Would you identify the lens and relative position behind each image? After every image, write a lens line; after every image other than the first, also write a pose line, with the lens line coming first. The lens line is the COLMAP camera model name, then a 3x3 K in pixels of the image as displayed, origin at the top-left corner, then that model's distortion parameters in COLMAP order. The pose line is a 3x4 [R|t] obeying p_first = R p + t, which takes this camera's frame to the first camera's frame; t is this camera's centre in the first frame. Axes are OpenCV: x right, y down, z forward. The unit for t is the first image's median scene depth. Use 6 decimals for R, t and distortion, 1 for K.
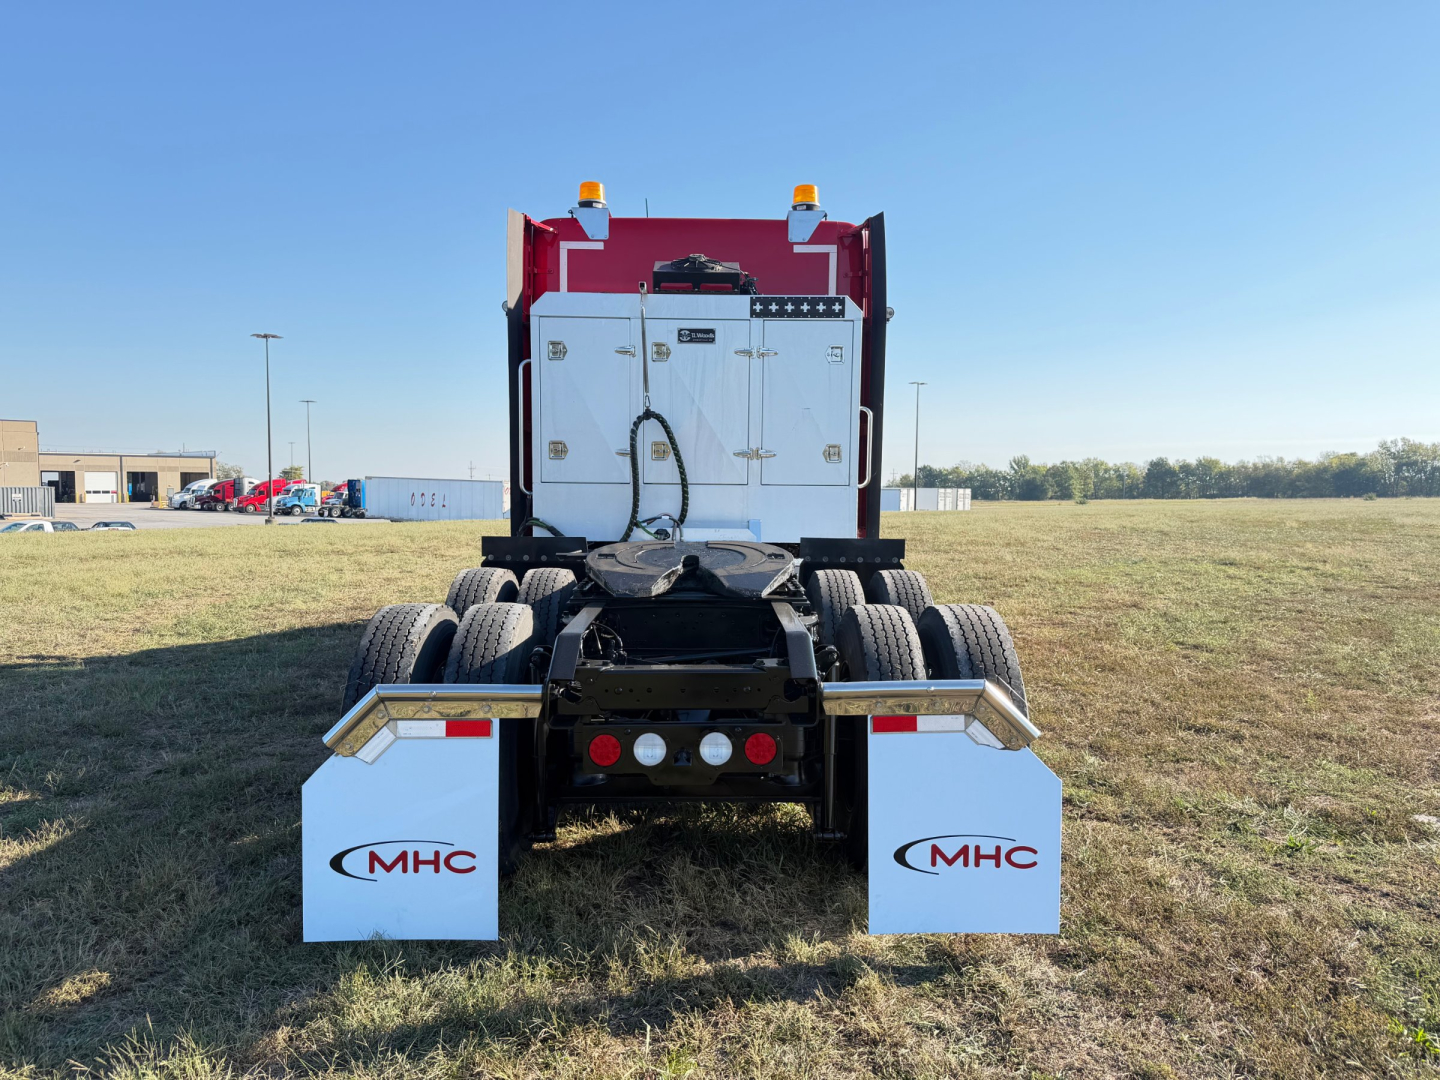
lens RADIAL K [[989.3, 0, 689.9], [0, 989.3, 578.3], [0, 0, 1]] dist [0.055567, 0.001027]
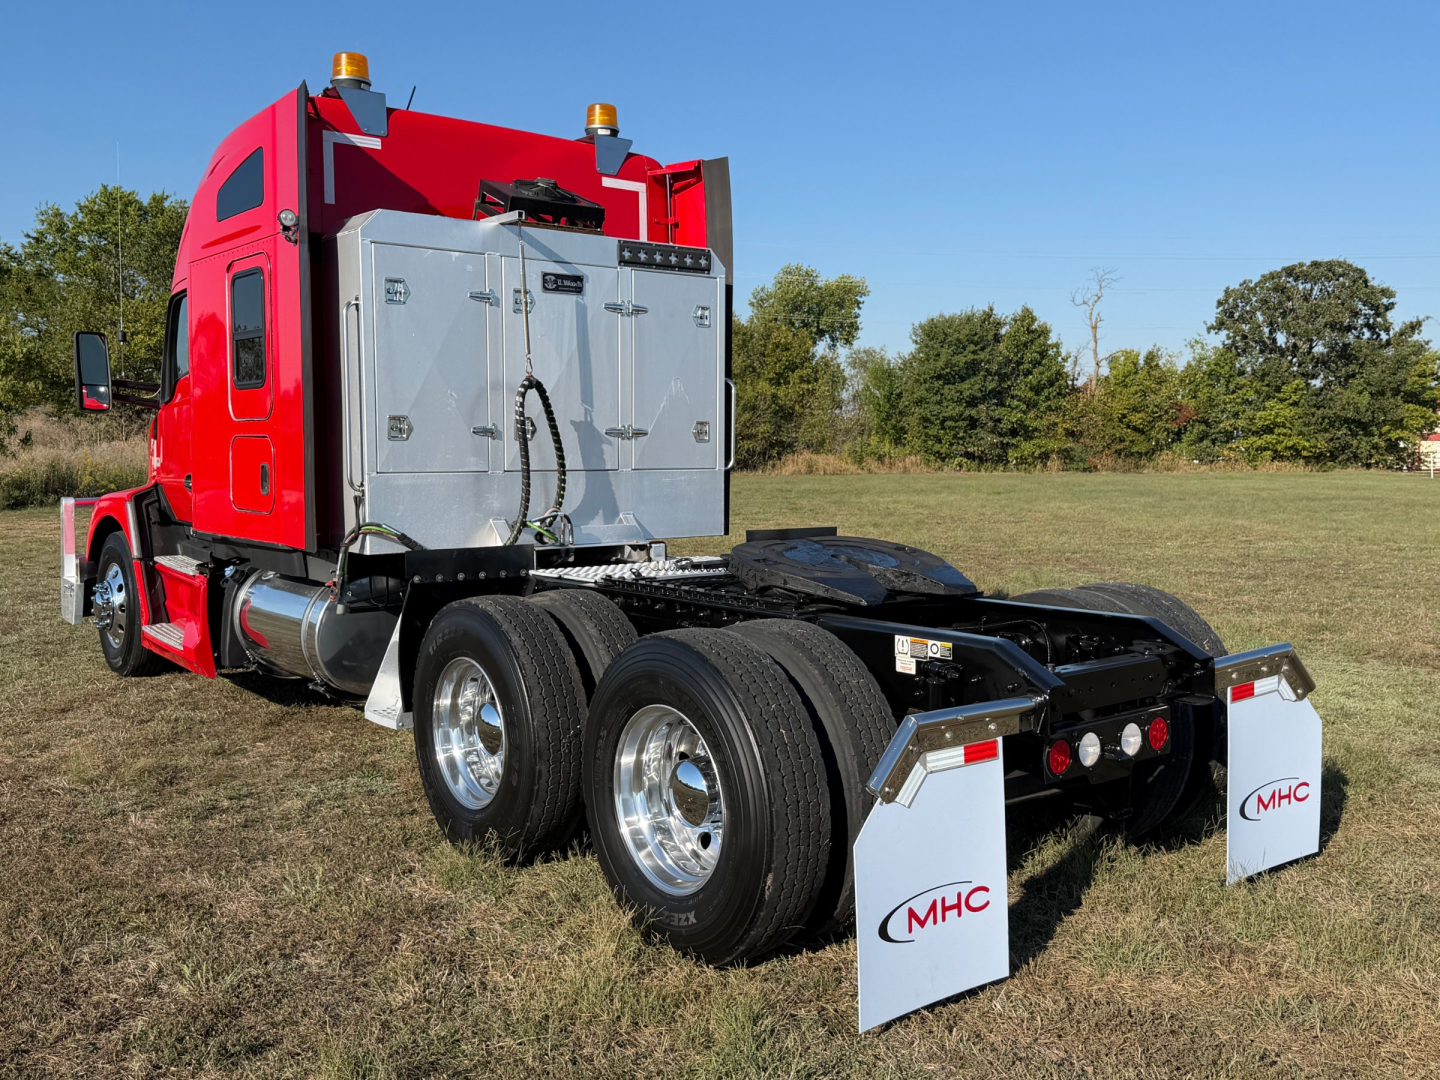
lens RADIAL K [[1356.6, 0, 742.4], [0, 1356.6, 579.8], [0, 0, 1]] dist [-0.000482, 0.003778]
pose [[0.779424, -0.066679, 0.622938, -0.577102], [0.067649, 0.997464, 0.022125, -0.024524], [-0.622833, 0.024896, 0.781958, 0.078287]]
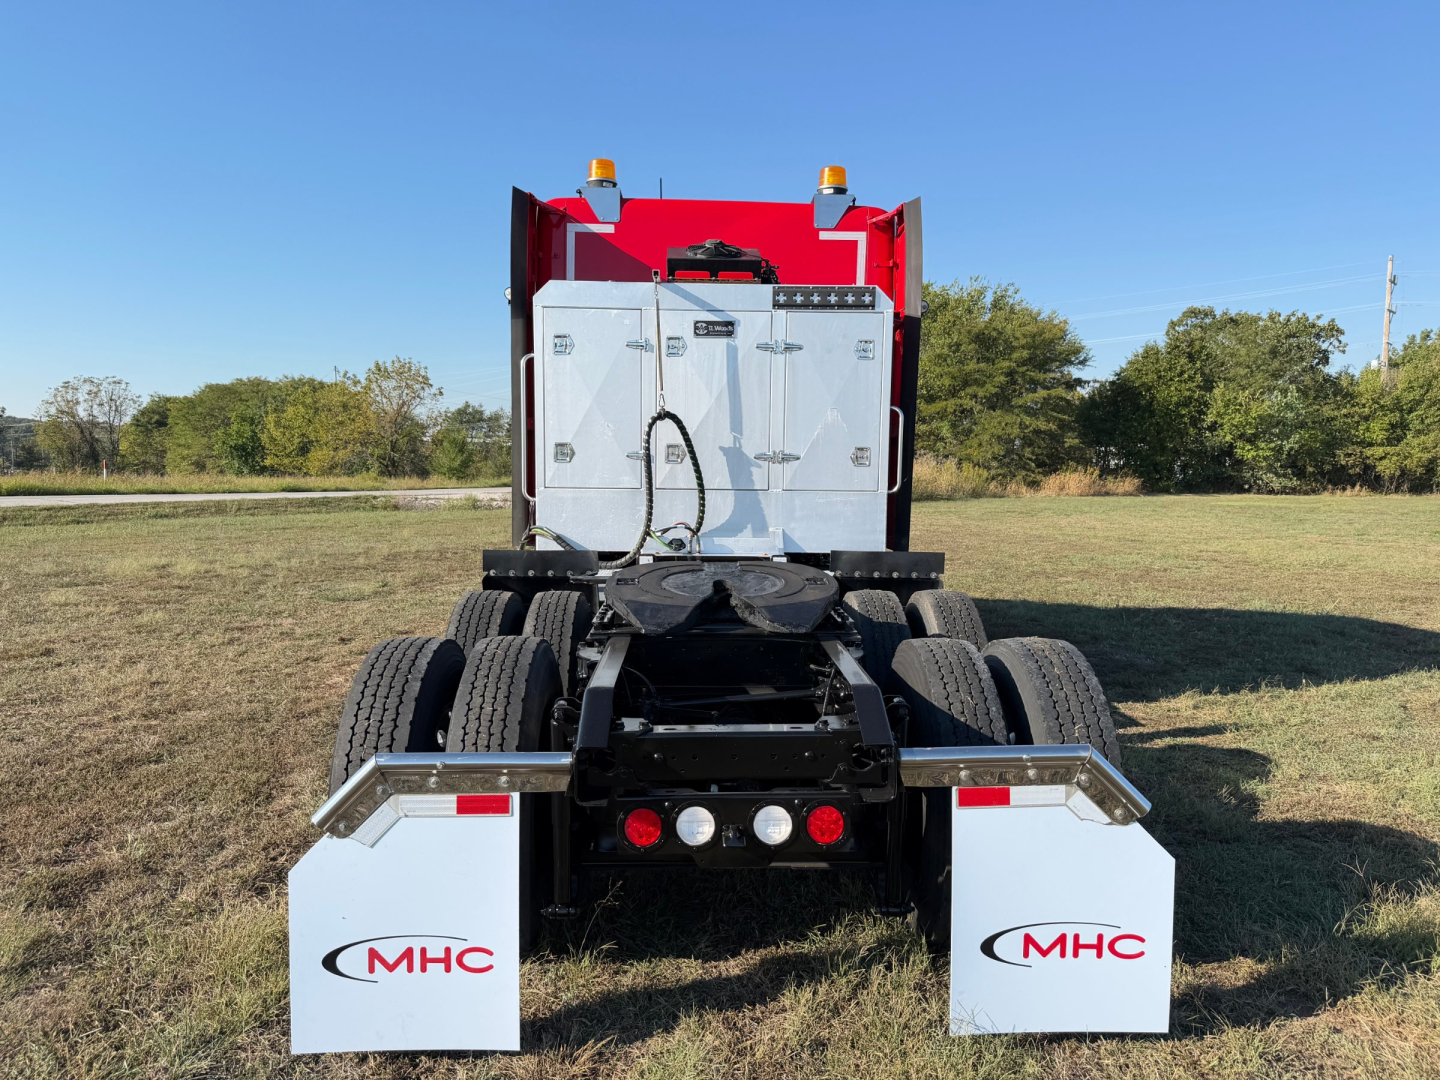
lens RADIAL K [[988.5, 0, 705.6], [0, 988.5, 596.8], [0, 0, 1]] dist [0.005067, 0.007565]
pose [[0.999586, -0.001579, 0.028712, -0.028908], [0.000660, 0.999489, 0.031971, -0.025976], [-0.028748, -0.031938, 0.999076, 0.080206]]
